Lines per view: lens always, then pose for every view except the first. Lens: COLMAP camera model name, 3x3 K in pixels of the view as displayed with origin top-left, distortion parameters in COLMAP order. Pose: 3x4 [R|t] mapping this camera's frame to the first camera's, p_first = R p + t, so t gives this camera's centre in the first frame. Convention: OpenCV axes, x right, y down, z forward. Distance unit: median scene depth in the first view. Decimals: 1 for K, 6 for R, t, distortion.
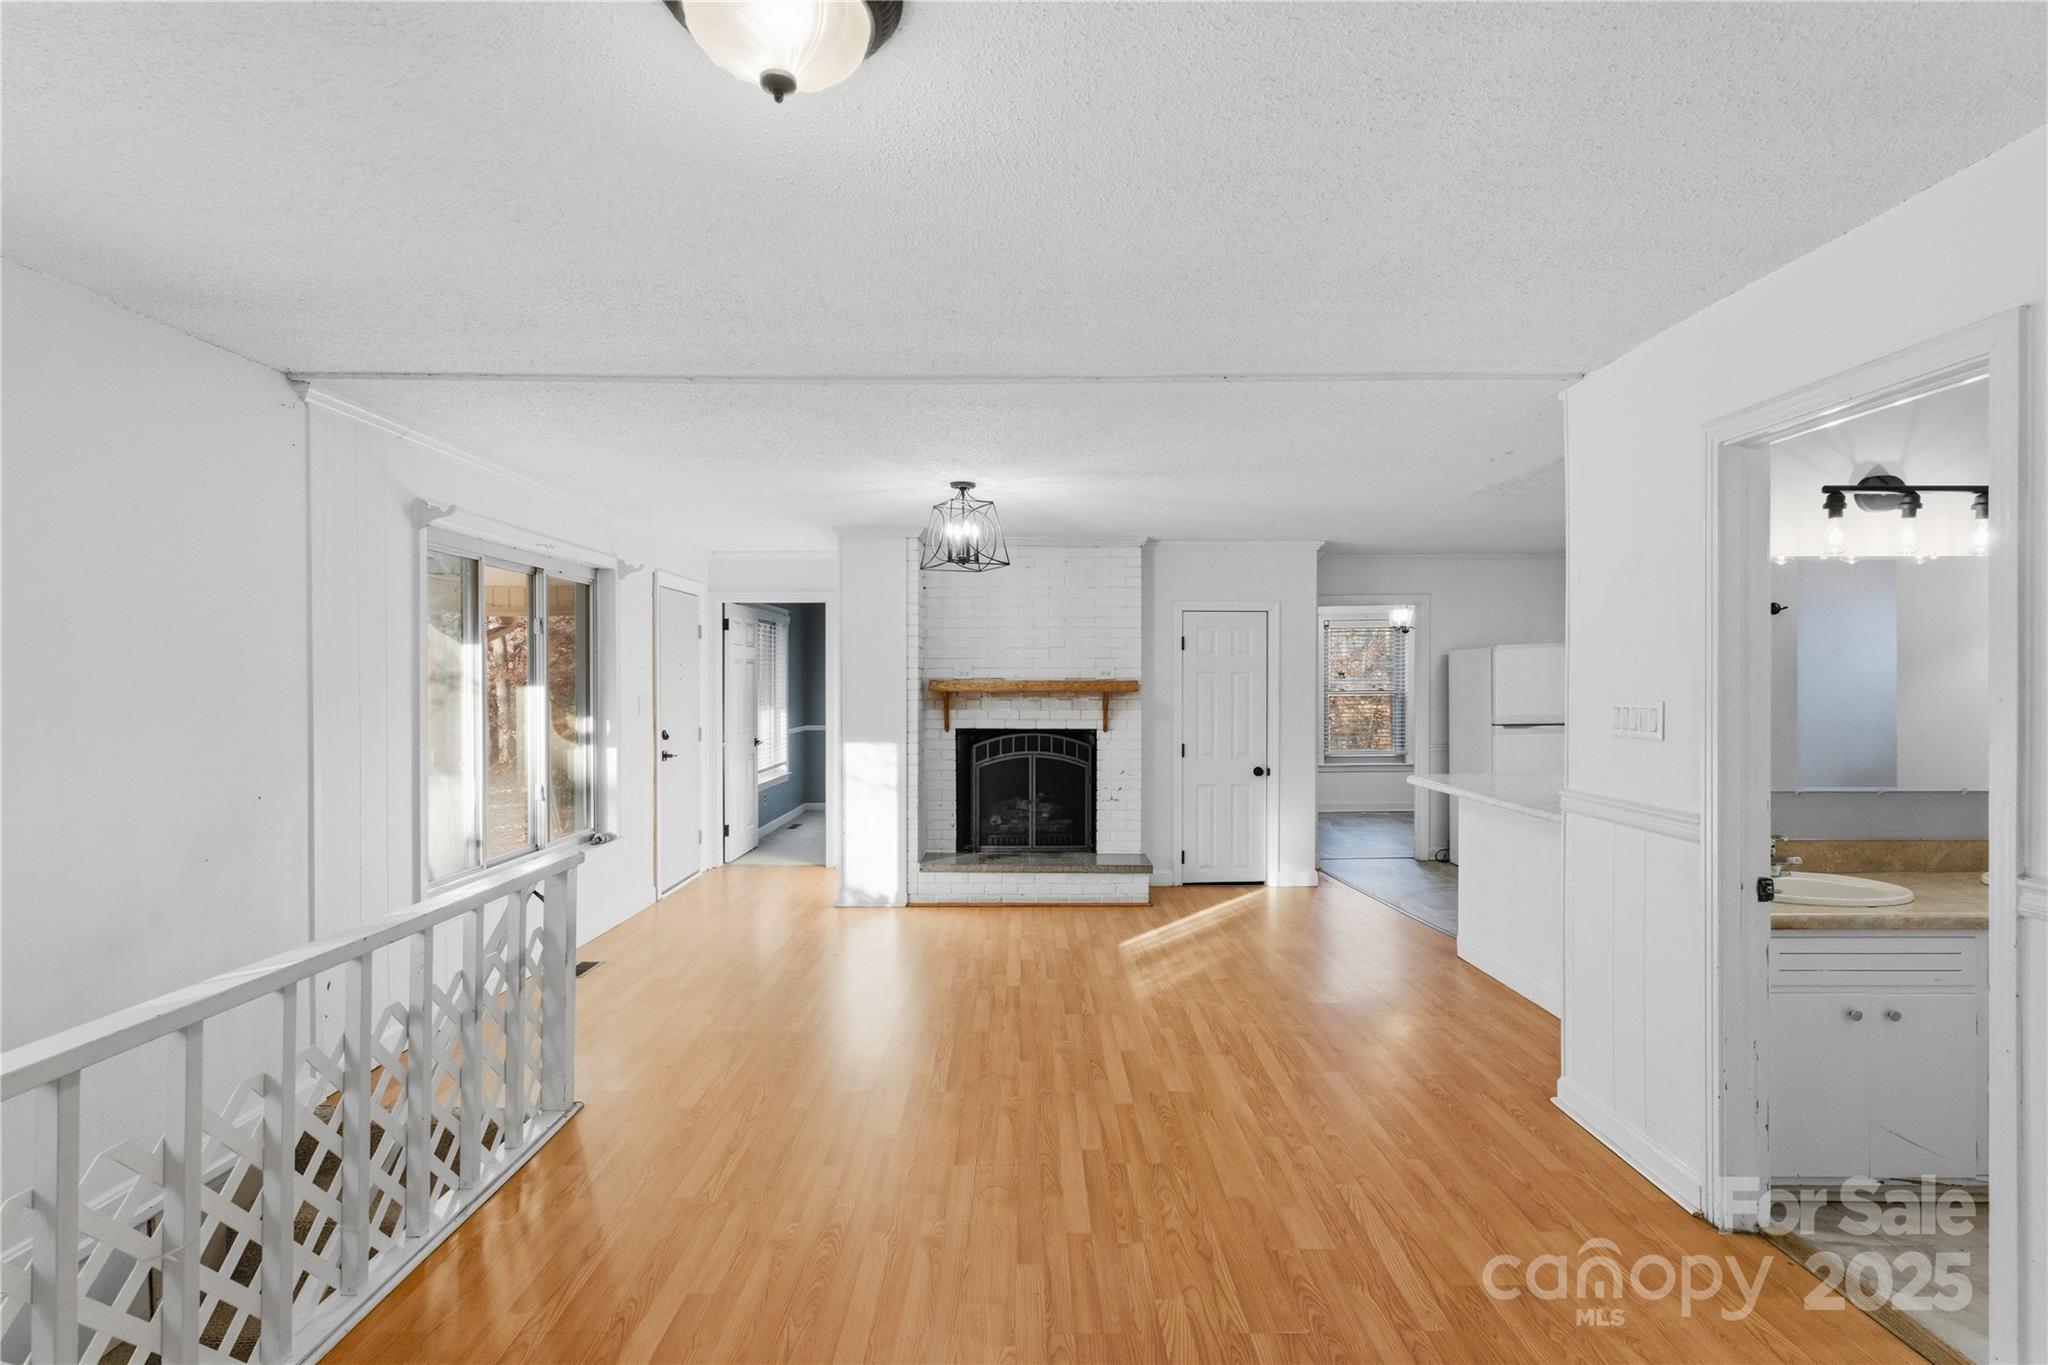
lens RADIAL K [[1037.0, 0, 1024.0], [0, 1037.0, 682.5], [0, 0, 1]] dist [0.002552, 0.000436]
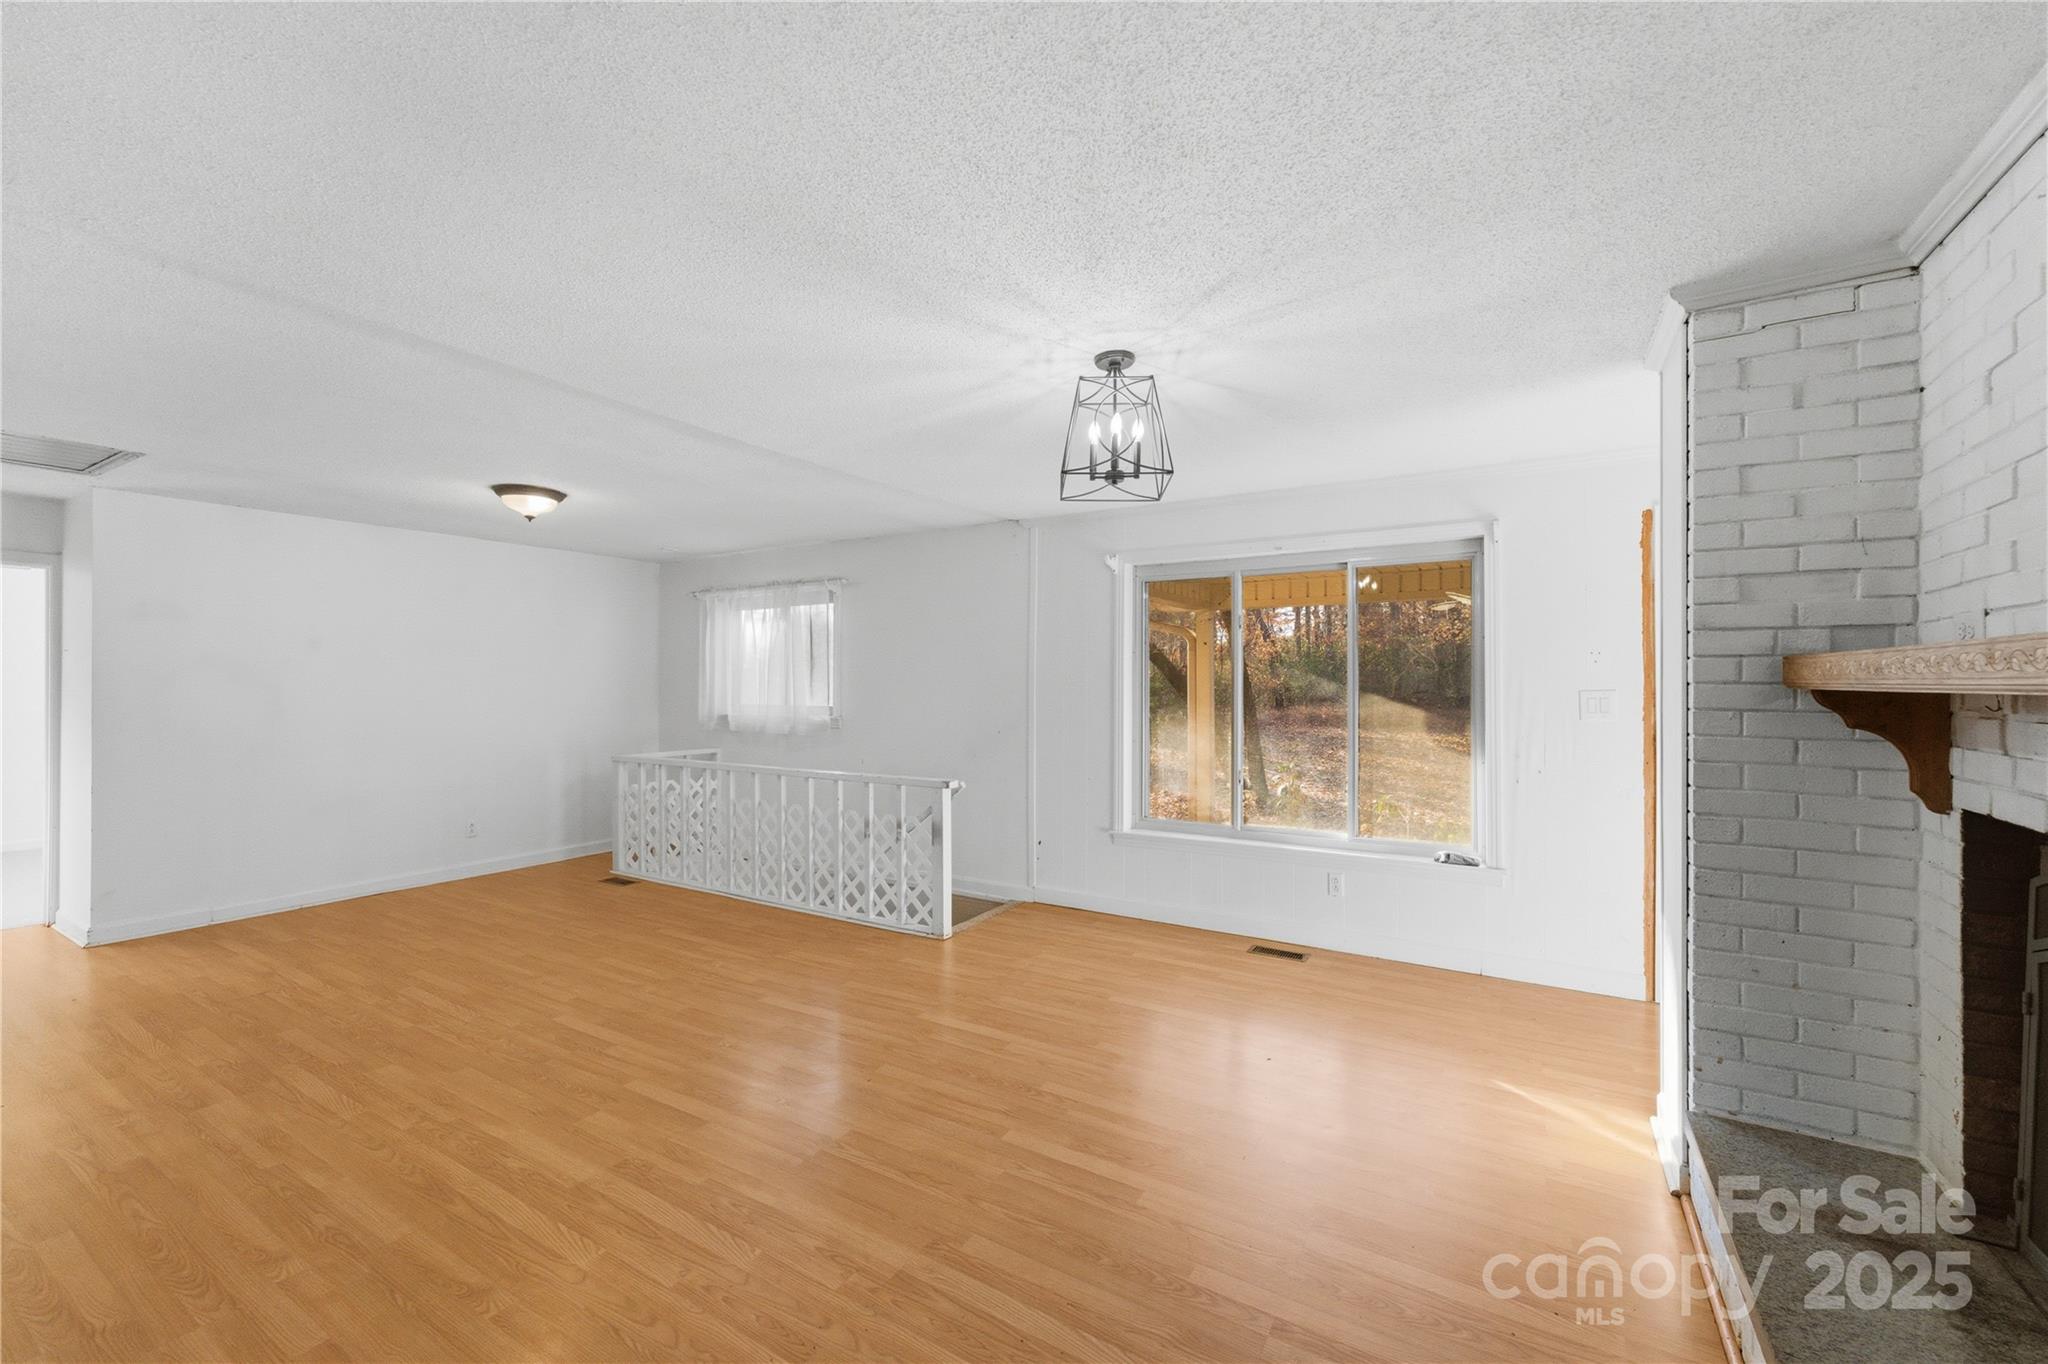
lens RADIAL K [[816.3, 0, 1017.9], [0, 816.3, 684.5], [0, 0, 1]] dist [-0.001696, -0.000263]
pose [[-0.528639, -0.000622, -0.848847, 0.292636], [-0.001735, 0.999998, 0.000347, 0.006983], [0.848845, 0.001657, -0.528639, 0.888675]]
